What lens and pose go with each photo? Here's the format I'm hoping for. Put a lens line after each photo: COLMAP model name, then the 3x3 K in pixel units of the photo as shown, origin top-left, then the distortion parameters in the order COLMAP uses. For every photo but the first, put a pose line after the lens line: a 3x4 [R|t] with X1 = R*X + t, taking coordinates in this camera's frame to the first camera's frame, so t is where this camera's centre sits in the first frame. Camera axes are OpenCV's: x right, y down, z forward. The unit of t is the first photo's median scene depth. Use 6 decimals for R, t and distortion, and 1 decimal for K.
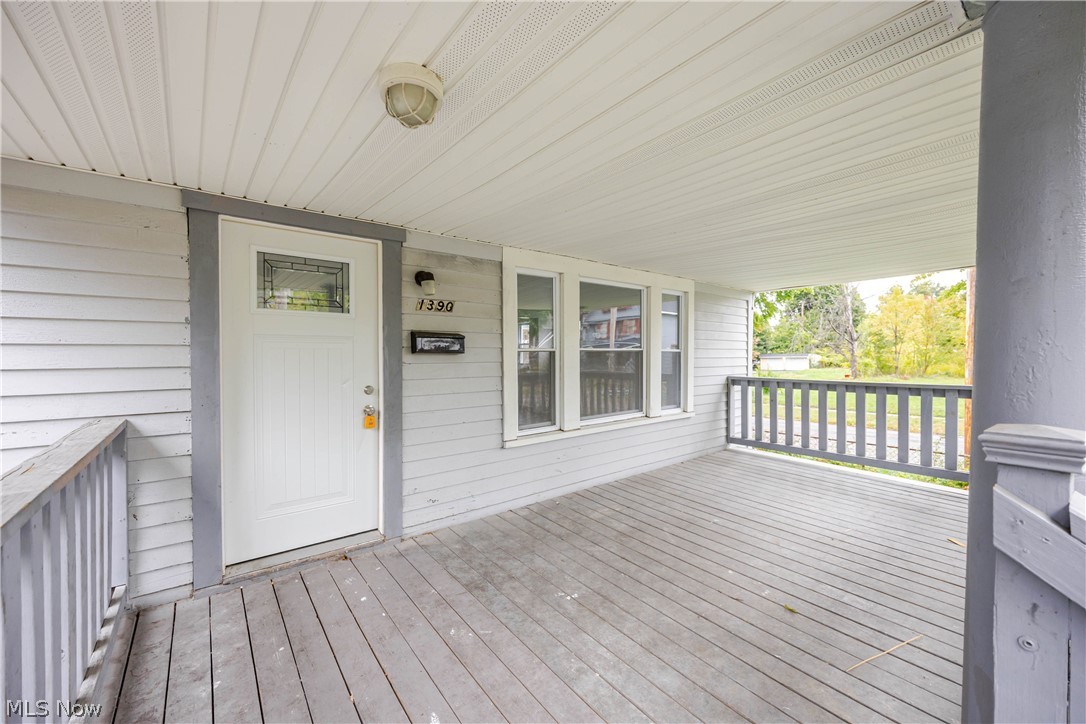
lens RADIAL K [[422.5, 0, 539.1], [0, 422.5, 361.6], [0, 0, 1]] dist [-0.004005, -0.000026]
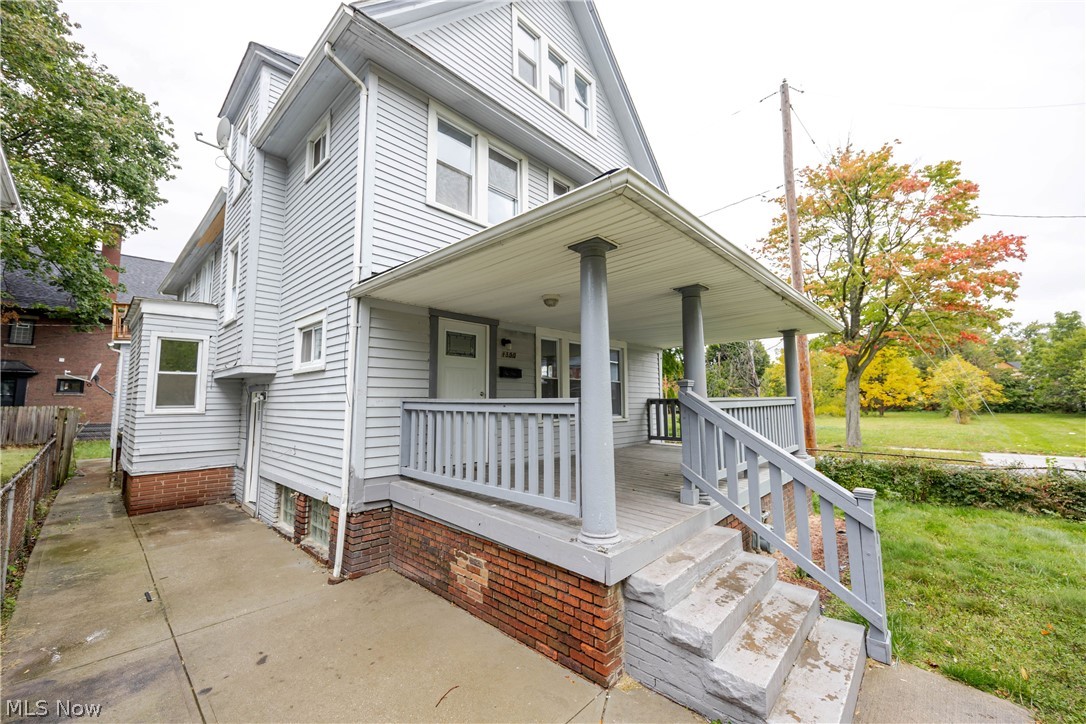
lens RADIAL K [[422.5, 0, 542.4], [0, 422.5, 356.9], [0, 0, 1]] dist [-0.004005, -0.000026]
pose [[0.988569, 0.012850, 0.150219, -0.237879], [0.005727, 0.992441, -0.122586, 0.081436], [-0.150659, 0.122045, 0.981023, -0.649946]]
